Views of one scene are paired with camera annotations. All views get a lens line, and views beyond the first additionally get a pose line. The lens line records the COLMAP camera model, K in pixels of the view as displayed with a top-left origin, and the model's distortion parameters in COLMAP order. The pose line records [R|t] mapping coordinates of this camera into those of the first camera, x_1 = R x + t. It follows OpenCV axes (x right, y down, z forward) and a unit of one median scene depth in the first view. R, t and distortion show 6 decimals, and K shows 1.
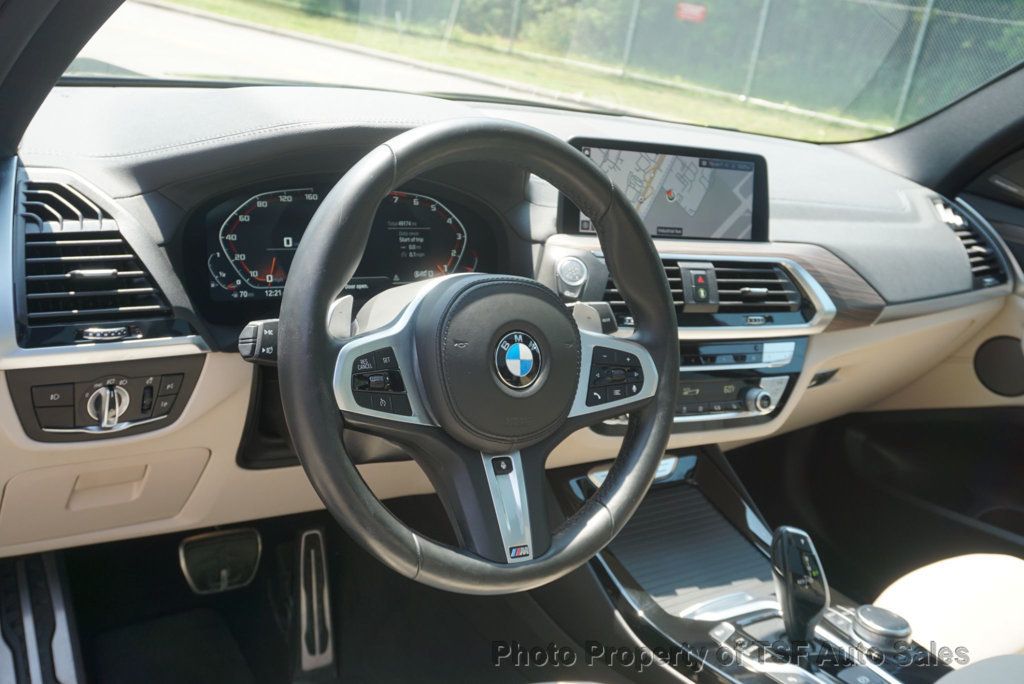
lens RADIAL K [[992.5, 0, 504.6], [0, 992.5, 335.5], [0, 0, 1]] dist [0.031114, 0.000000]
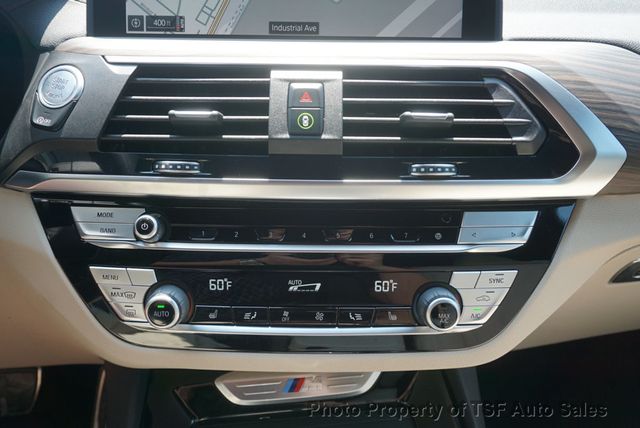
lens RADIAL K [[532.3, 0, 316.6], [0, 532.3, 205.8], [0, 0, 1]] dist [0.011742, 0.000448]
pose [[0.882144, 0.028119, -0.470139, 0.347328], [-0.023603, 0.999601, 0.015498, 0.002029], [0.470388, -0.002575, 0.882456, 0.720728]]
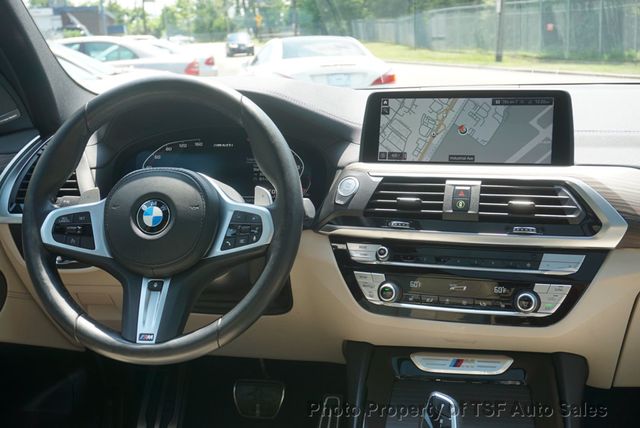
lens RADIAL K [[800.4, 0, 316.4], [0, 800.4, 215.6], [0, 0, 1]] dist [0.018837, 0.000000]
pose [[0.678108, -0.026387, -0.734489, 0.784431], [-0.099223, 0.986920, -0.127062, 0.110634], [0.728234, 0.159040, 0.666619, 0.223756]]
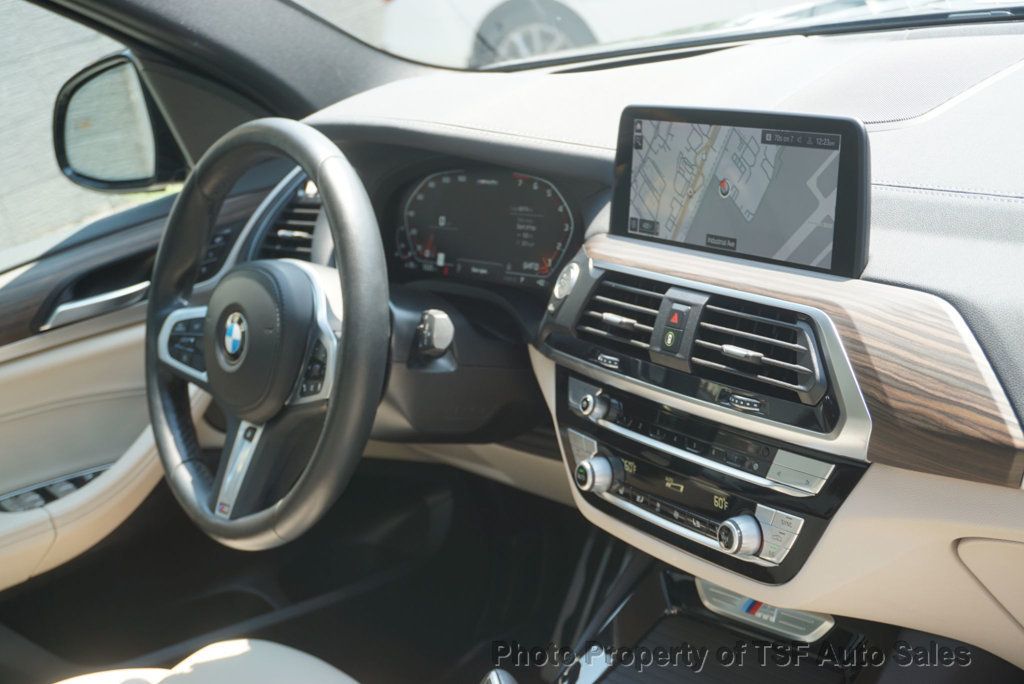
lens RADIAL K [[1530.4, 0, 508.7], [0, 1530.4, 346.7], [0, 0, 1]] dist [-0.021875, 0.000000]
pose [[0.038299, 0.143085, -0.988969, 1.182561], [-0.114676, 0.983786, 0.137895, -0.162793], [0.992664, 0.108130, 0.054087, 0.829992]]
